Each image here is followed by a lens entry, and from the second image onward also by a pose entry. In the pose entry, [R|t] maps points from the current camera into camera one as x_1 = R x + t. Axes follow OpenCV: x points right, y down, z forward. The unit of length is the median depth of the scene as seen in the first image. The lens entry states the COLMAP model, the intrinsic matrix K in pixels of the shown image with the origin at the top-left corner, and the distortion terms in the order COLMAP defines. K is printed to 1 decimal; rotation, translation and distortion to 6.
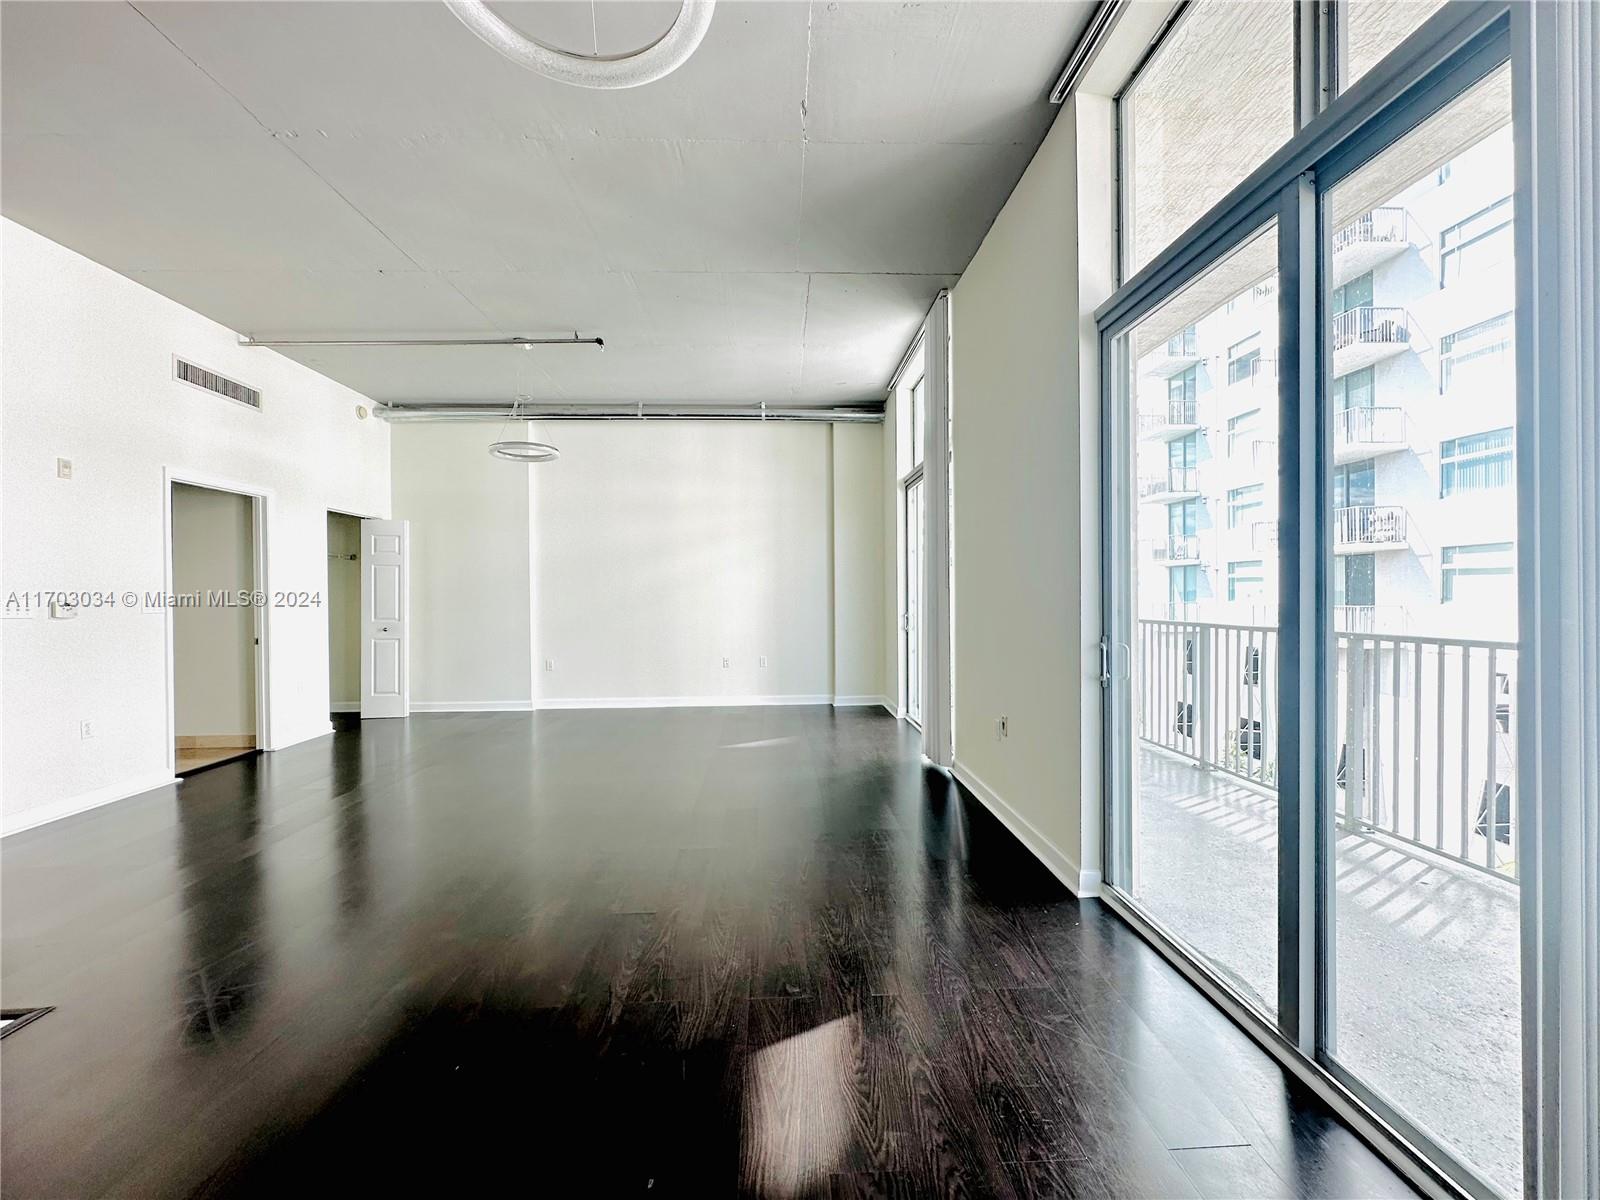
lens RADIAL K [[637.8, 0, 796.4], [0, 637.8, 598.0], [0, 0, 1]] dist [-0.000569, 0.000966]
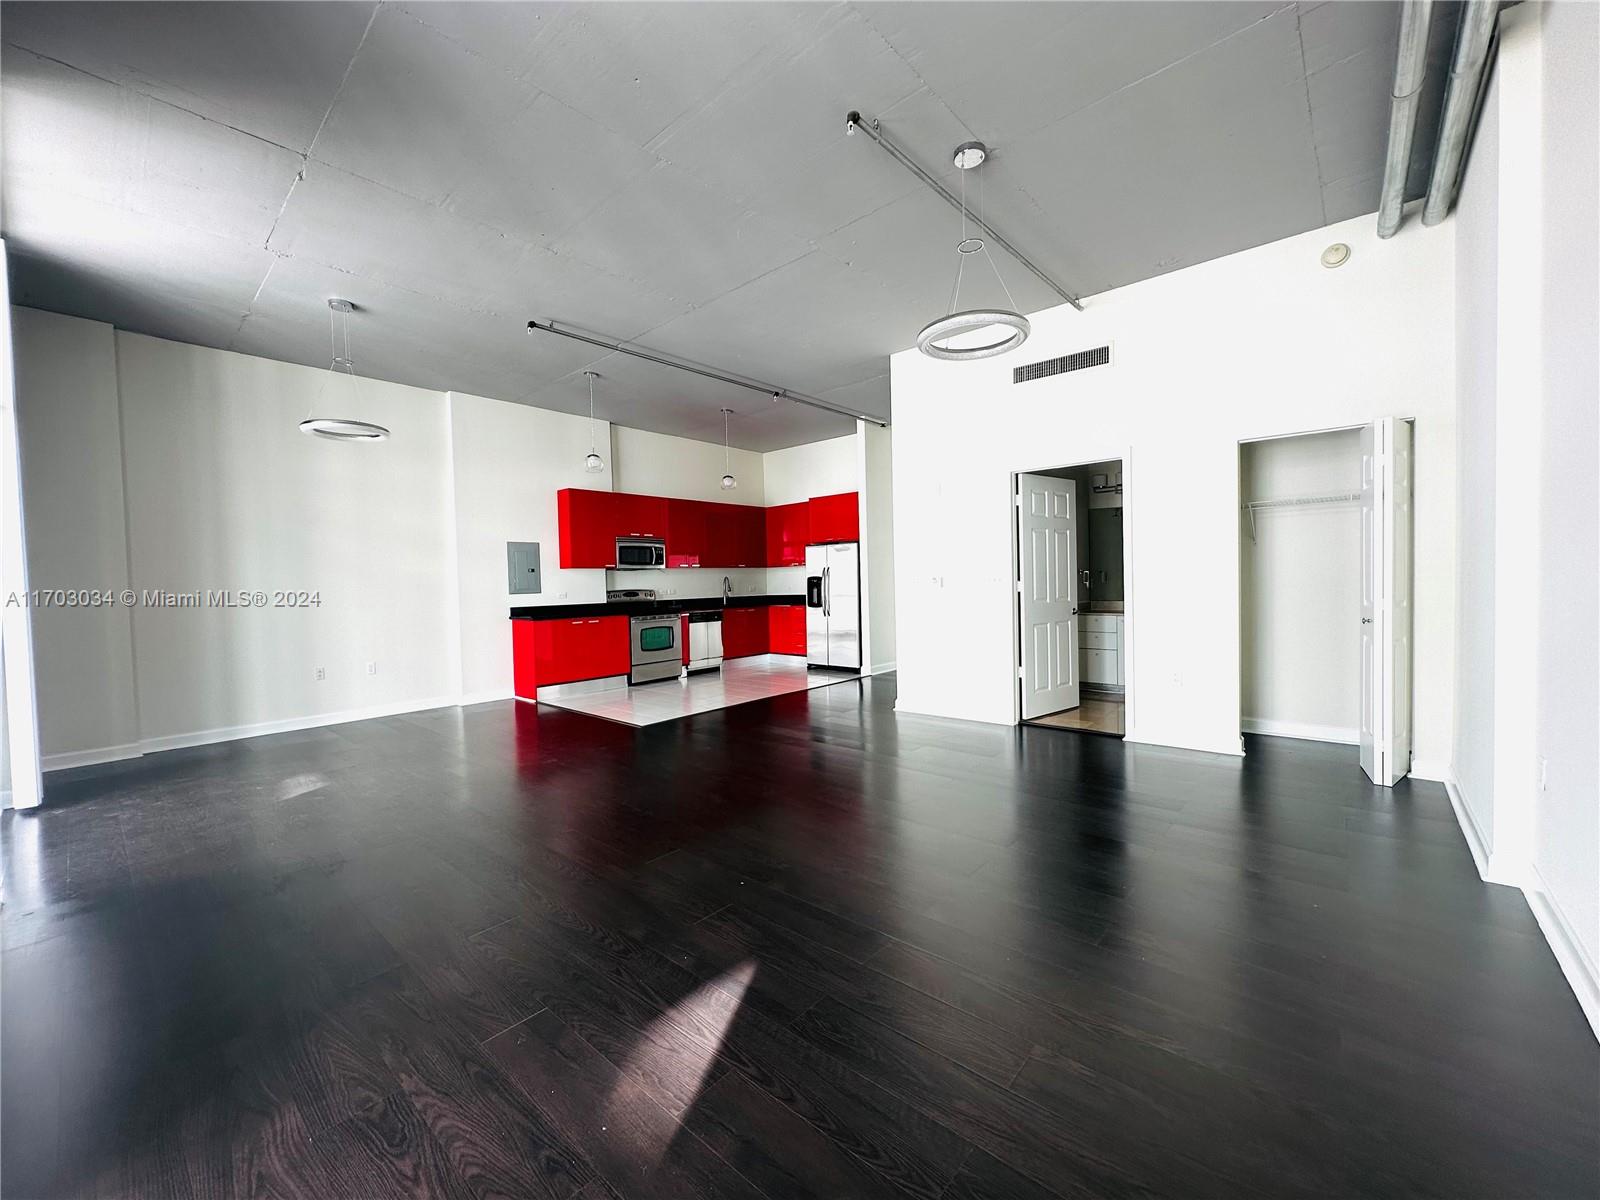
lens RADIAL K [[637.8, 0, 798.2], [0, 637.8, 600.9], [0, 0, 1]] dist [-0.000569, 0.000966]
pose [[-0.685201, 0.048716, -0.726723, 0.127089], [0.026924, 0.998773, 0.041567, -0.005601], [0.727856, 0.008915, -0.685672, 1.144741]]
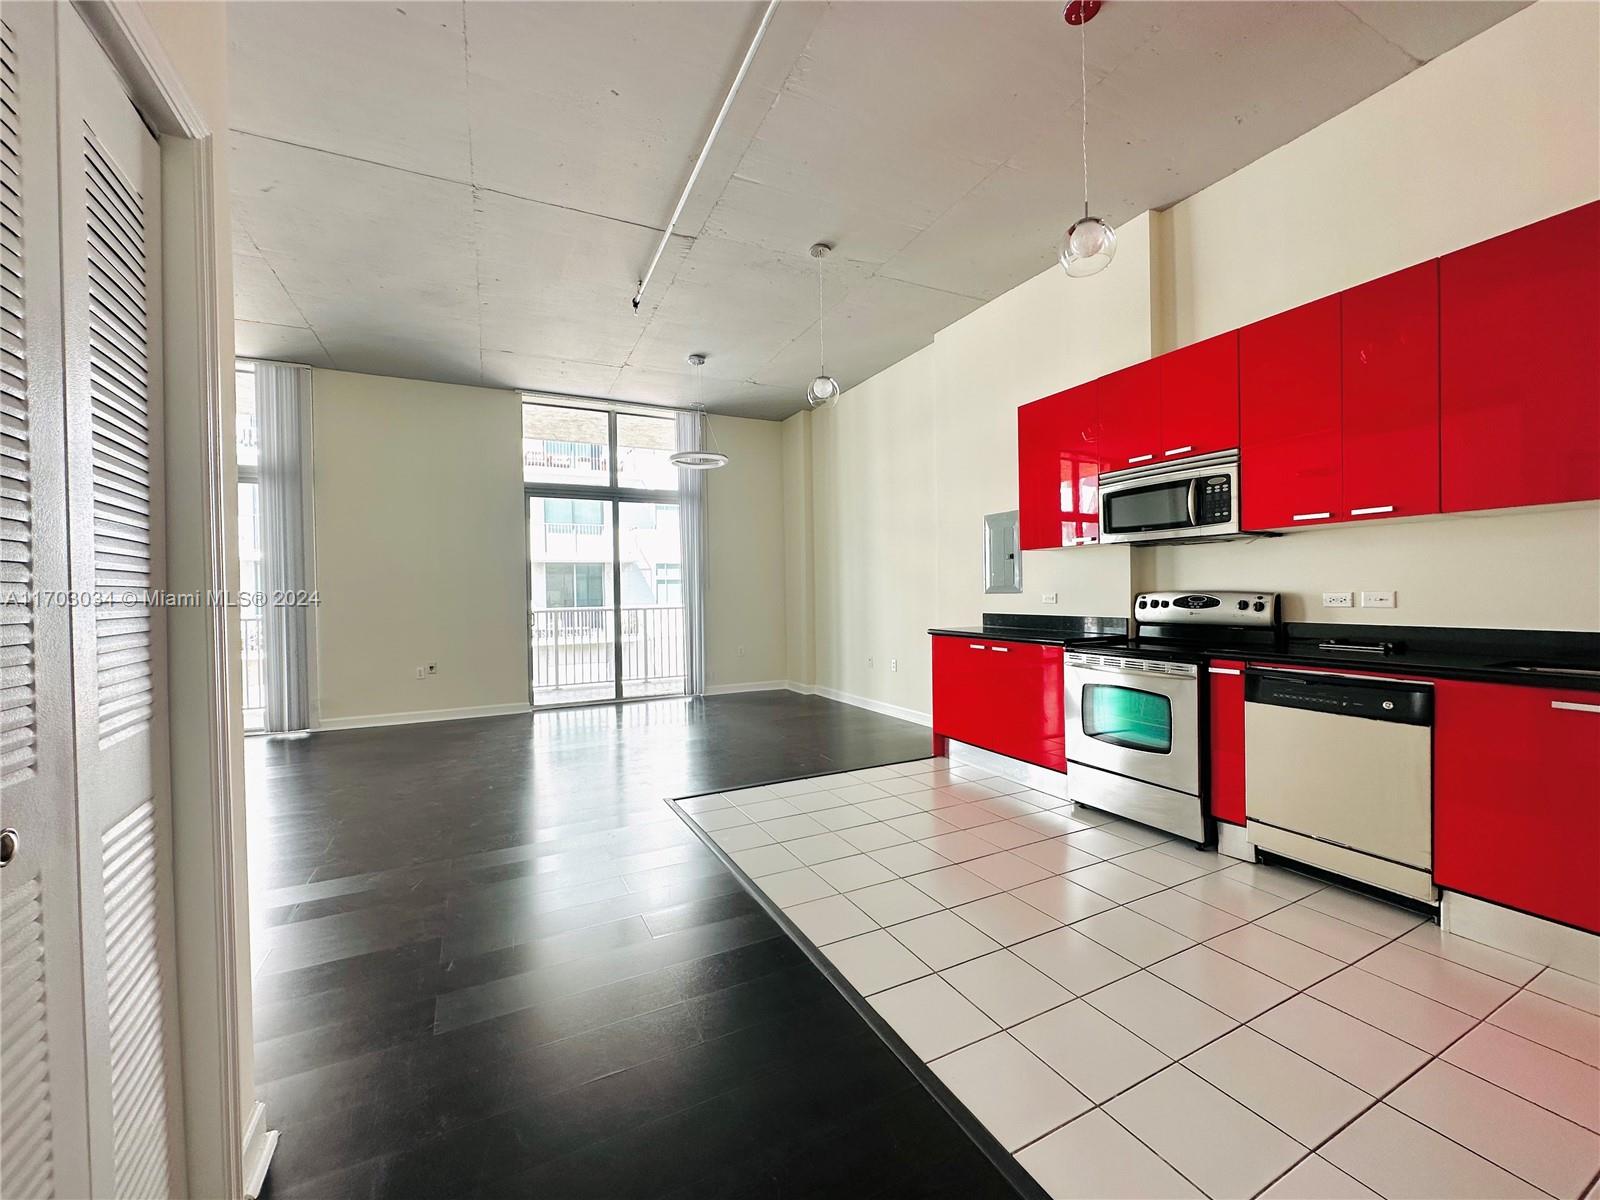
lens RADIAL K [[637.8, 0, 806.9], [0, 637.8, 597.2], [0, 0, 1]] dist [-0.000569, 0.000966]
pose [[-0.419477, 0.009044, 0.907721, -1.024655], [0.027460, 0.999619, 0.002730, 0.013416], [-0.907351, 0.026071, -0.419566, 0.463026]]
